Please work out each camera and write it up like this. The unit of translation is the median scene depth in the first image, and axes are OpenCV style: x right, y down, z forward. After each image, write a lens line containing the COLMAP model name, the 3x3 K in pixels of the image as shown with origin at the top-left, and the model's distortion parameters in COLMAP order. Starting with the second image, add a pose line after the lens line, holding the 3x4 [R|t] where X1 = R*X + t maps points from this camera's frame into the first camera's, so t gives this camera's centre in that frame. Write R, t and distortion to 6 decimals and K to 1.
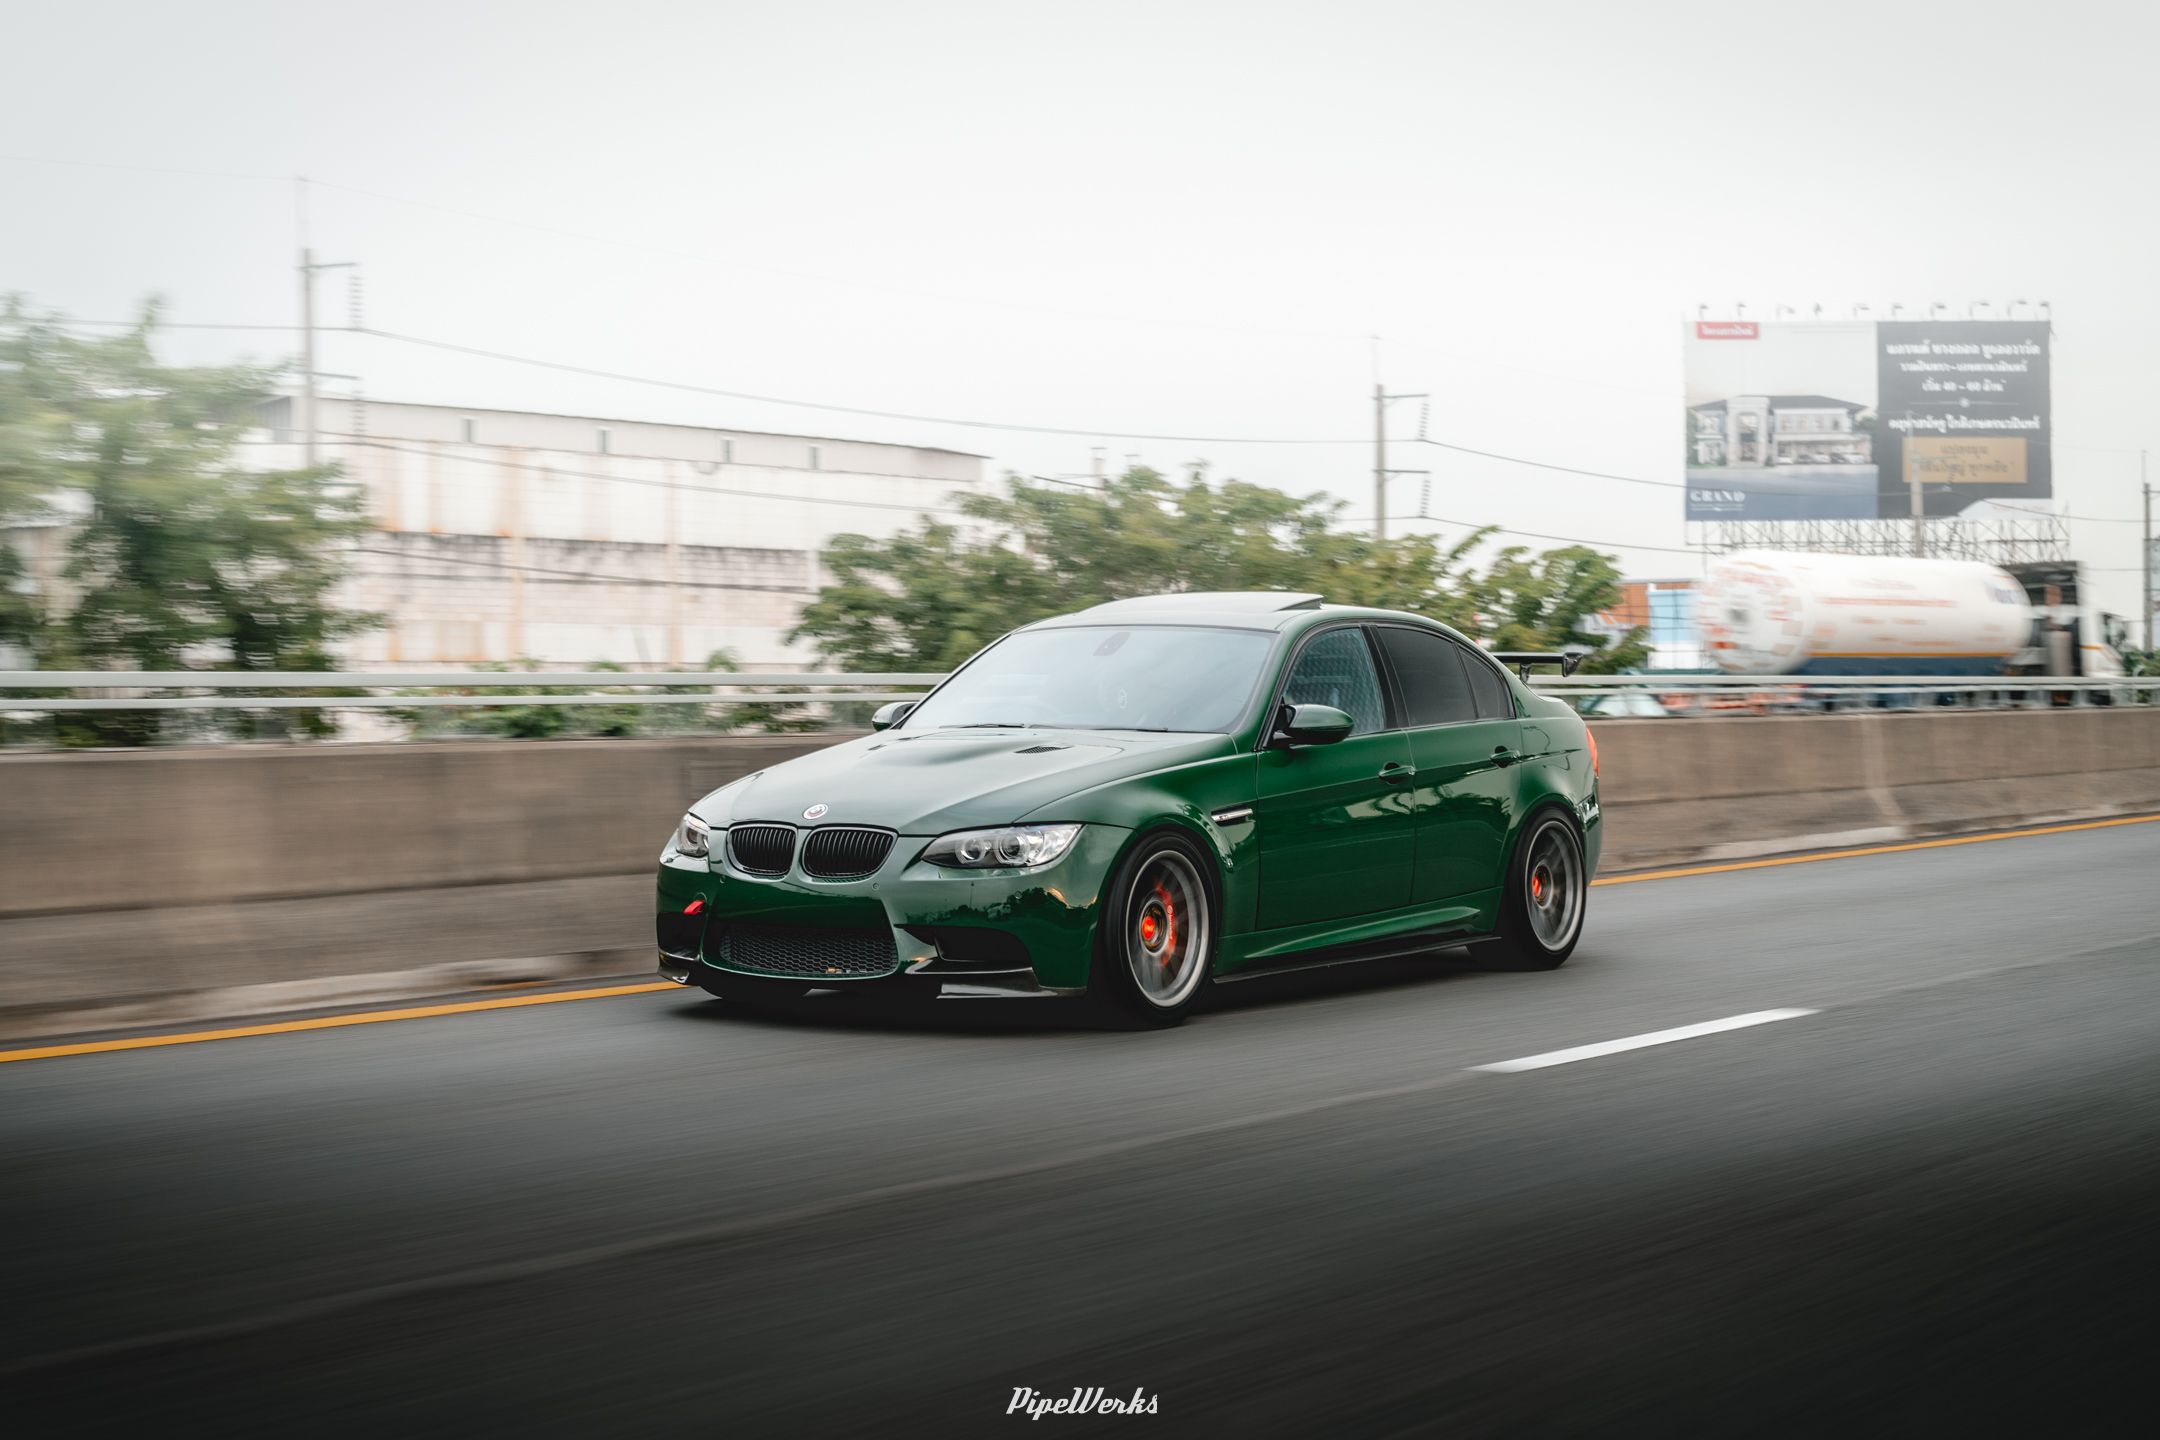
lens RADIAL K [[3667.2, 0, 1073.2], [0, 3667.2, 717.3], [0, 0, 1]] dist [0.128060, 0.000000]
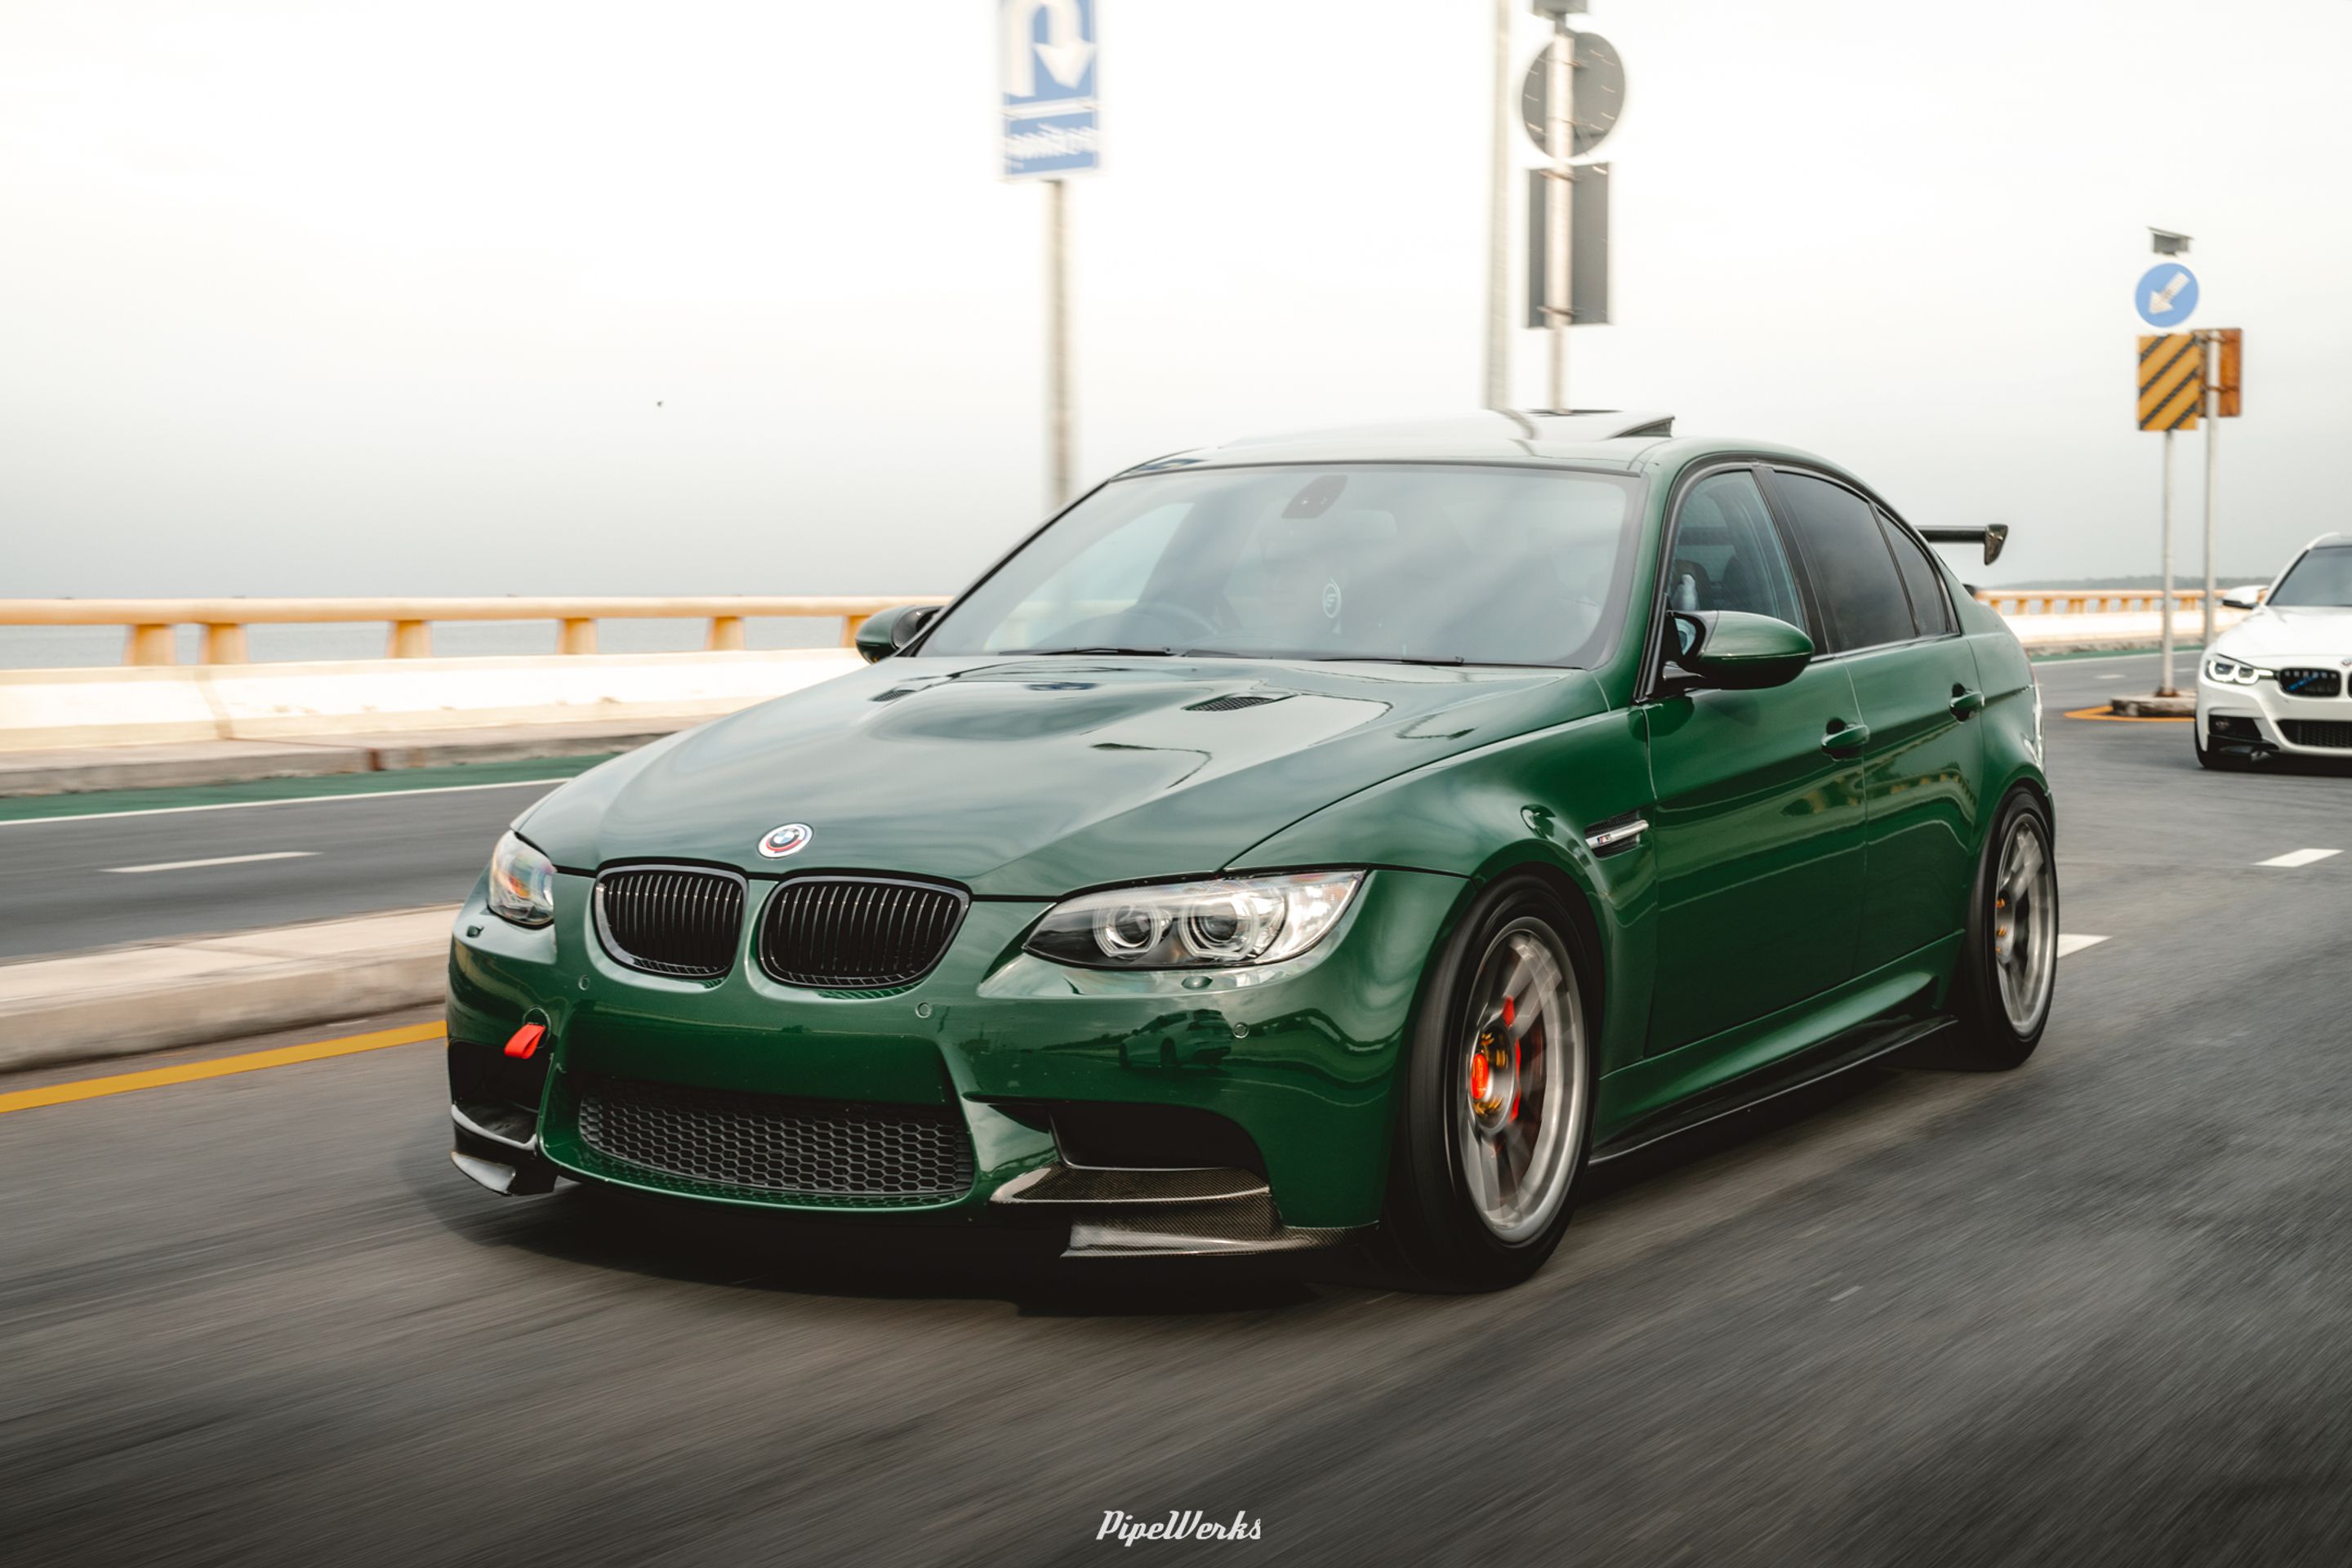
lens RADIAL K [[3622.9, 0, 1160.5], [0, 3622.9, 784.7], [0, 0, 1]] dist [0.015053, 0.000000]
pose [[0.997328, -0.001812, 0.073034, -0.056398], [-0.001716, 0.998836, 0.048213, -0.003904], [-0.073037, -0.048210, 0.996163, 0.537643]]
